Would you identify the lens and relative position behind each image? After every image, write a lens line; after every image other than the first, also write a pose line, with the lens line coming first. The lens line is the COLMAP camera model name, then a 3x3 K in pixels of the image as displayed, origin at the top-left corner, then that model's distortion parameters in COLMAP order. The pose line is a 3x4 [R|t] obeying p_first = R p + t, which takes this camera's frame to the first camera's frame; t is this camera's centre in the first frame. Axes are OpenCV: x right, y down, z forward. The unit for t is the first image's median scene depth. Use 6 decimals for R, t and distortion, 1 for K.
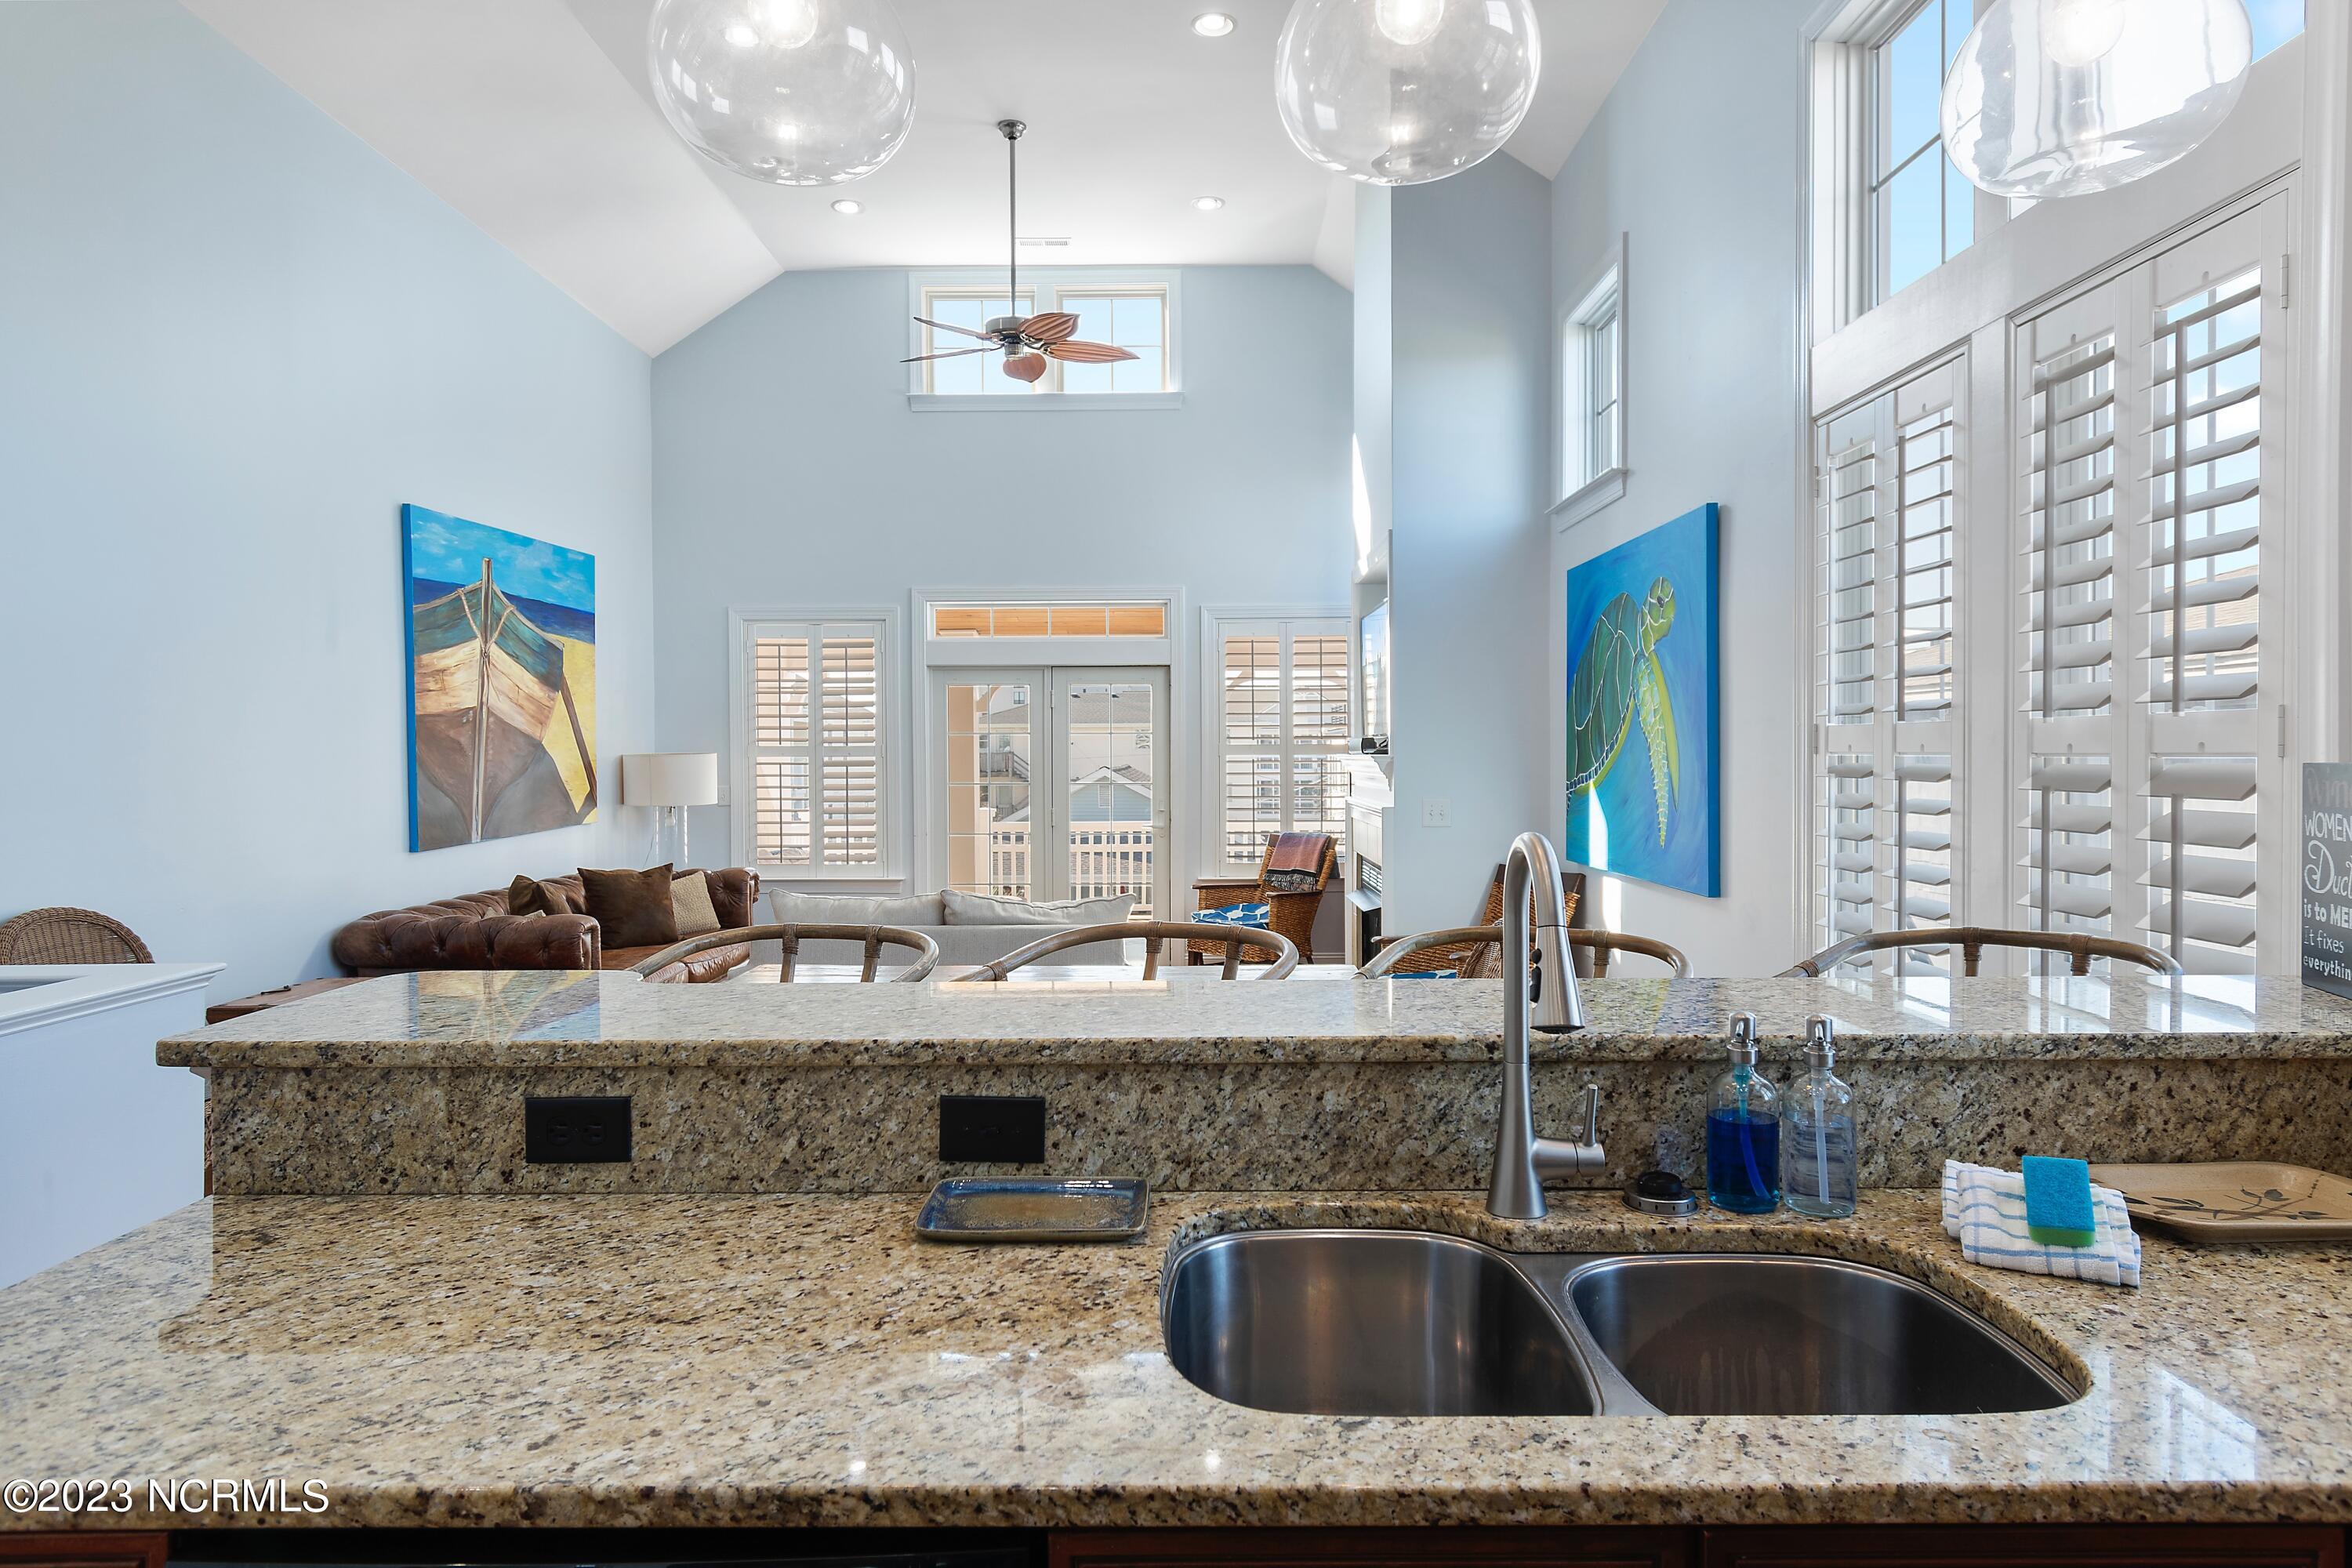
lens RADIAL K [[1350.3, 0, 1170.8], [0, 1350.3, 776.2], [0, 0, 1]] dist [0.005987, -0.000654]
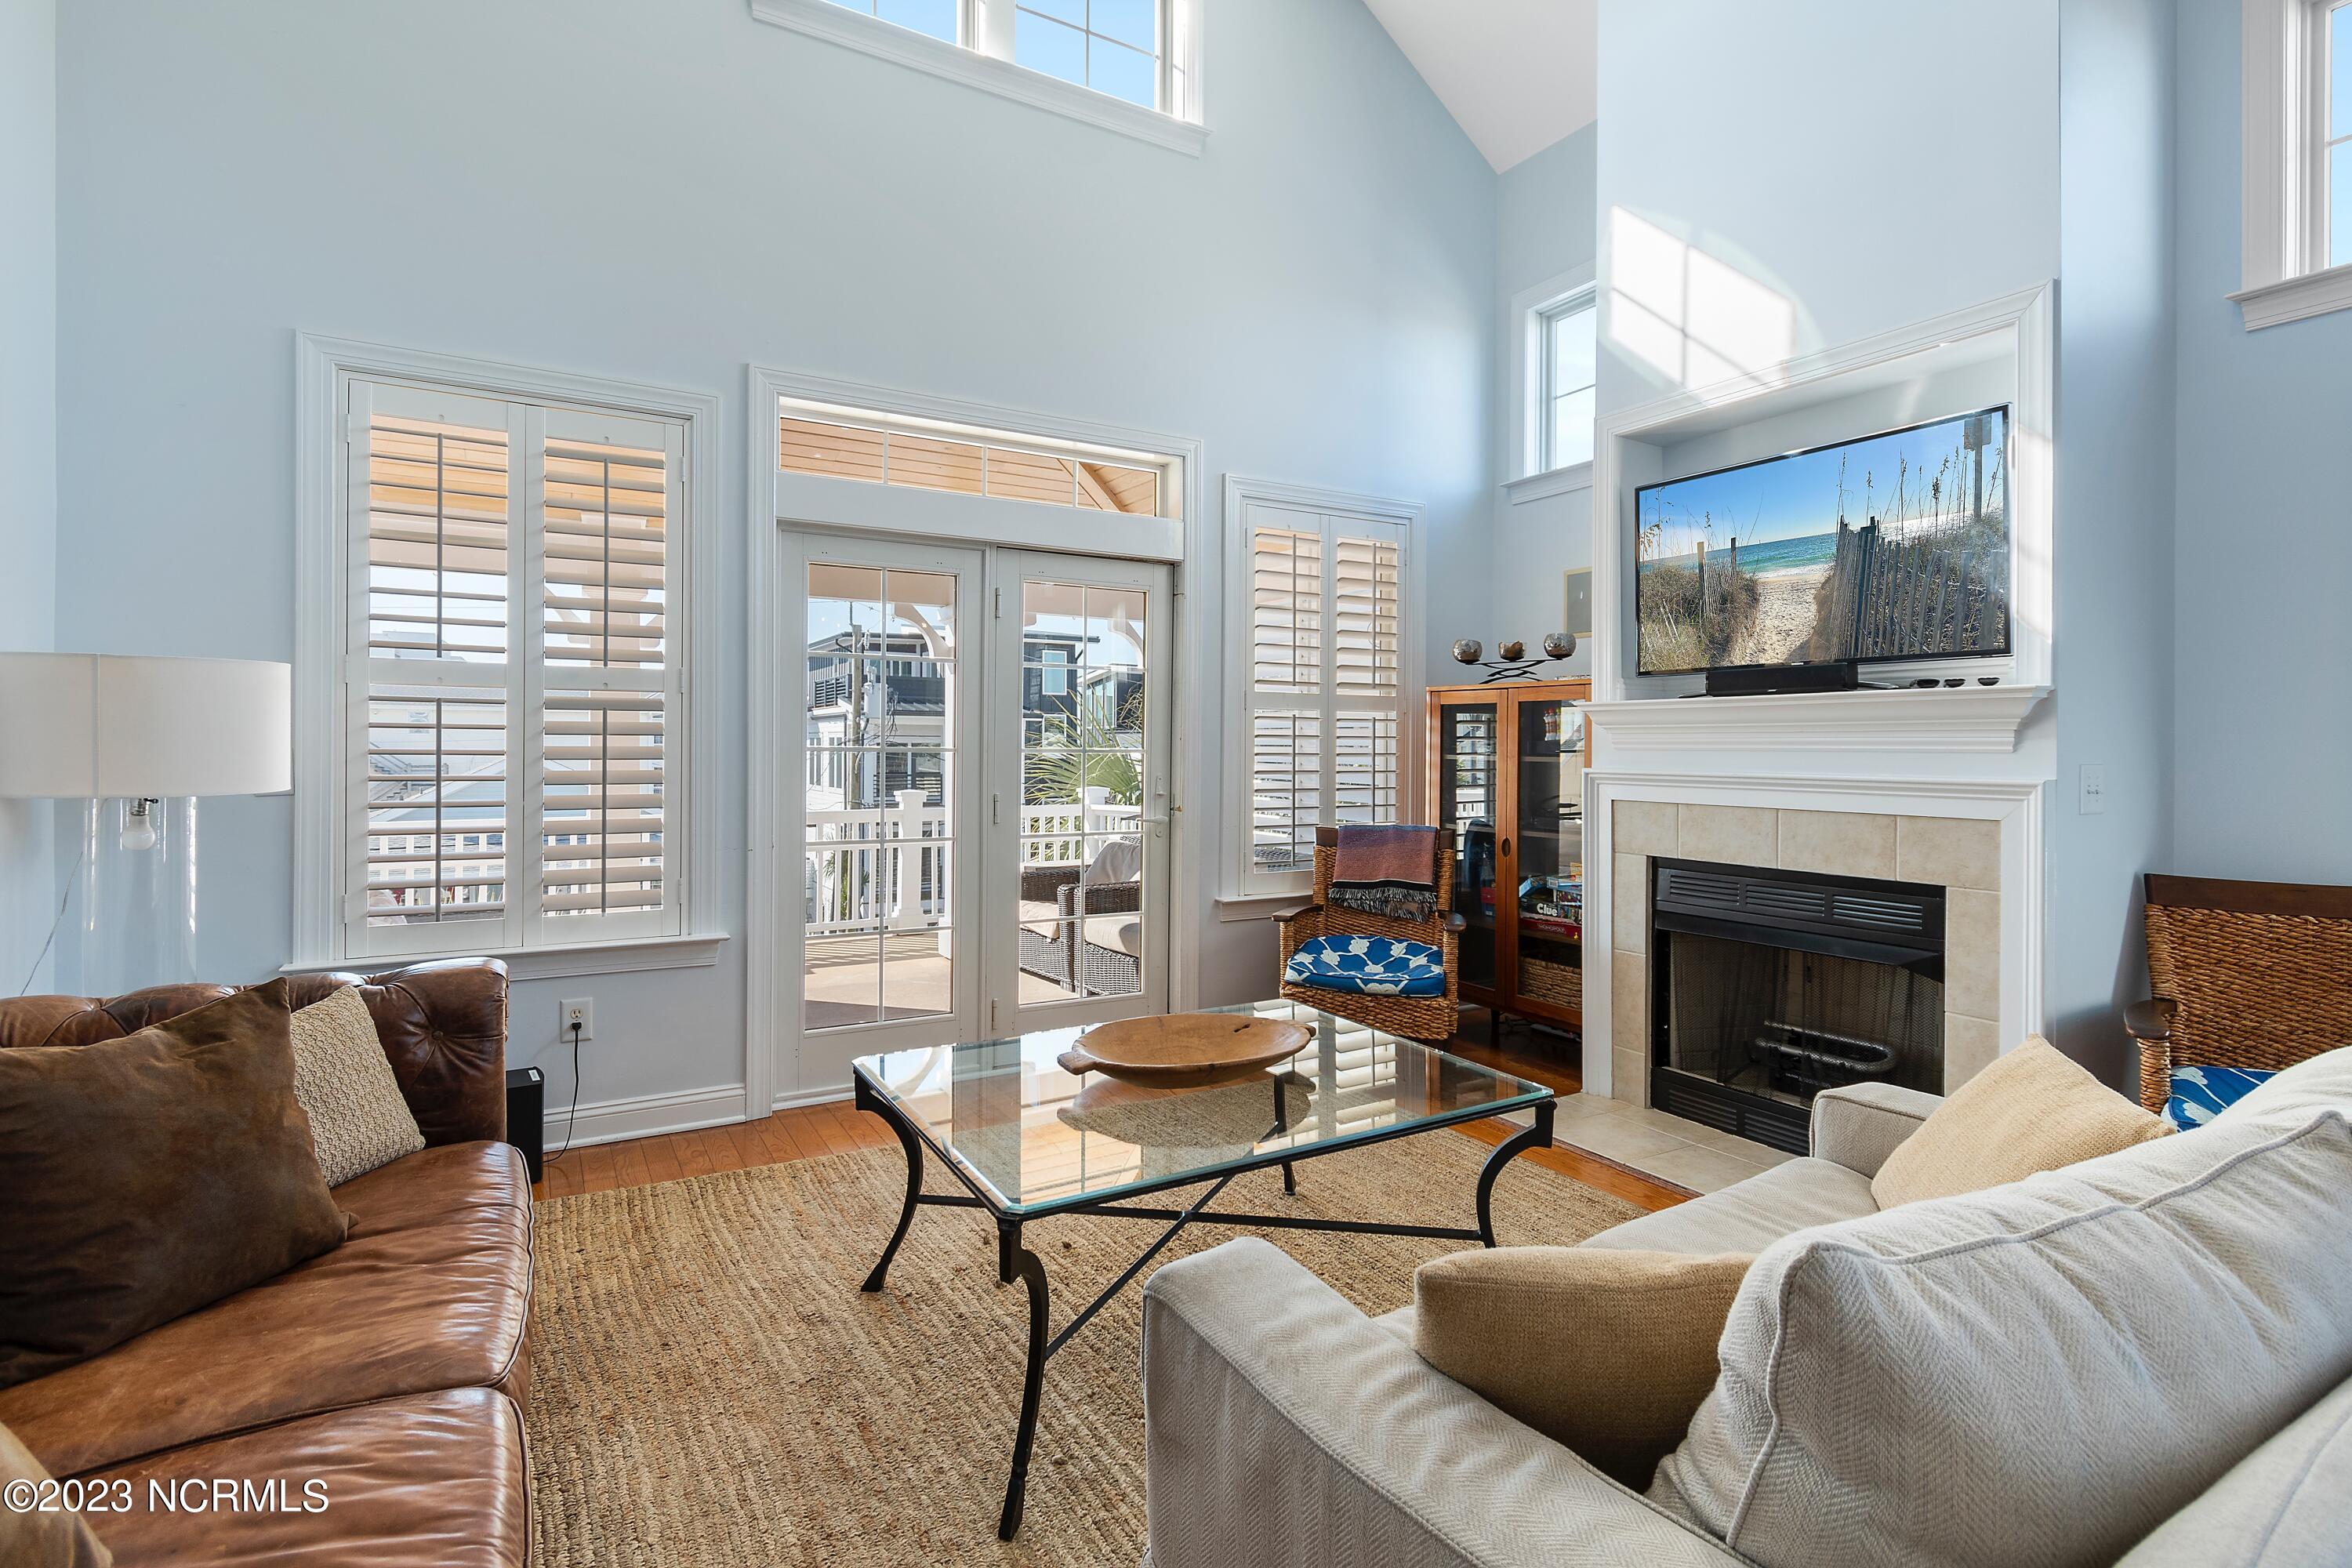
lens RADIAL K [[1120.0, 0, 1170.7], [0, 1120.0, 753.9], [0, 0, 1]] dist [0.006314, -0.007035]
pose [[0.861237, 0.005565, 0.508174, -0.364690], [0.000407, 0.999932, -0.011640, 0.017253], [-0.508204, 0.010231, 0.861176, 0.756110]]
